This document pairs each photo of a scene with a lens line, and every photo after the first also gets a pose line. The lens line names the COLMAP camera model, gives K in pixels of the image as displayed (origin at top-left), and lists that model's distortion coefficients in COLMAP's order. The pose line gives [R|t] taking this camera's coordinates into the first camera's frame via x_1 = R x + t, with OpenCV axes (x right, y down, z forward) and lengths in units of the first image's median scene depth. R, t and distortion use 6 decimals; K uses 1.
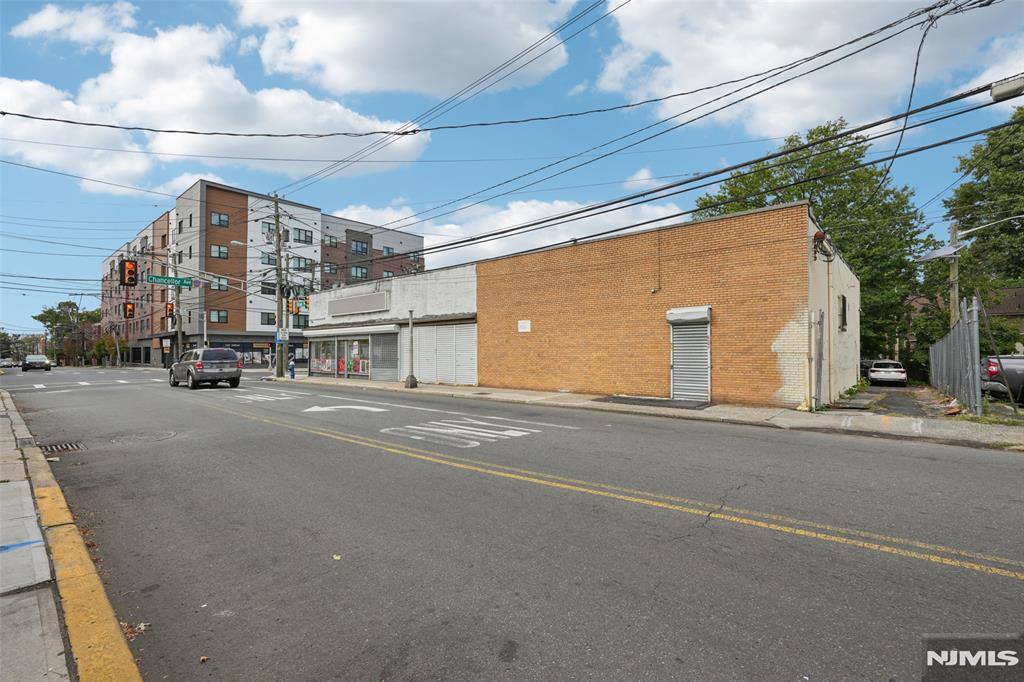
lens RADIAL K [[407.8, 0, 518.0], [0, 407.8, 334.0], [0, 0, 1]] dist [-0.018215, 0.006903]
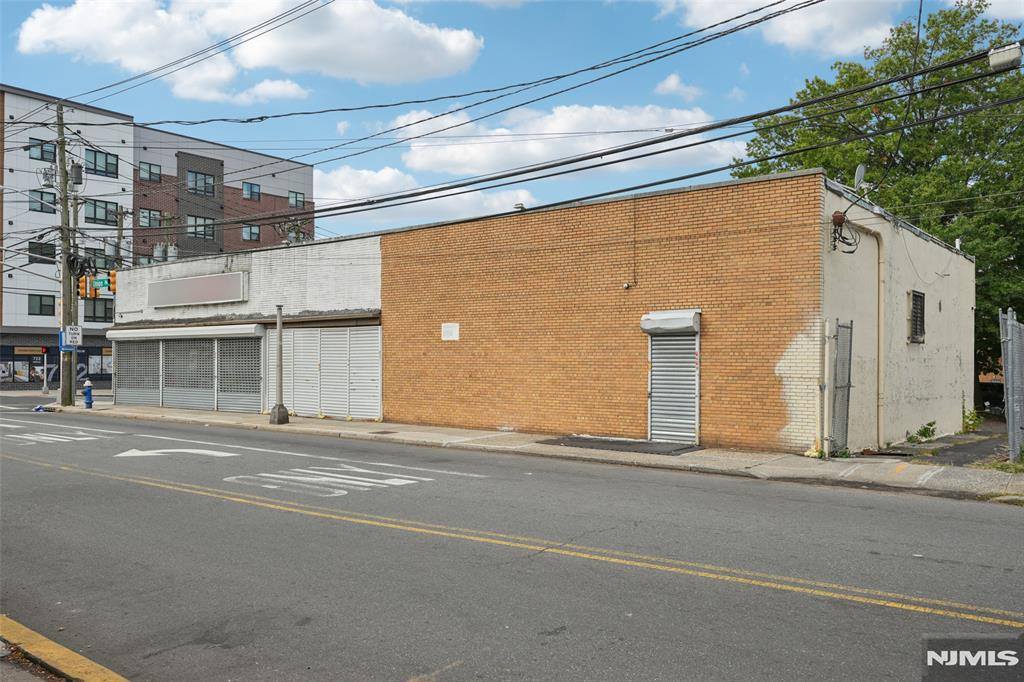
lens RADIAL K [[716.8, 0, 512.0], [0, 716.8, 341.0], [0, 0, 1]] dist [-0.004503, 0.000457]
pose [[0.999260, 0.007873, 0.037652, 0.072418], [-0.008448, 0.999850, 0.015143, -0.022539], [-0.037527, -0.015450, 0.999176, -0.174538]]
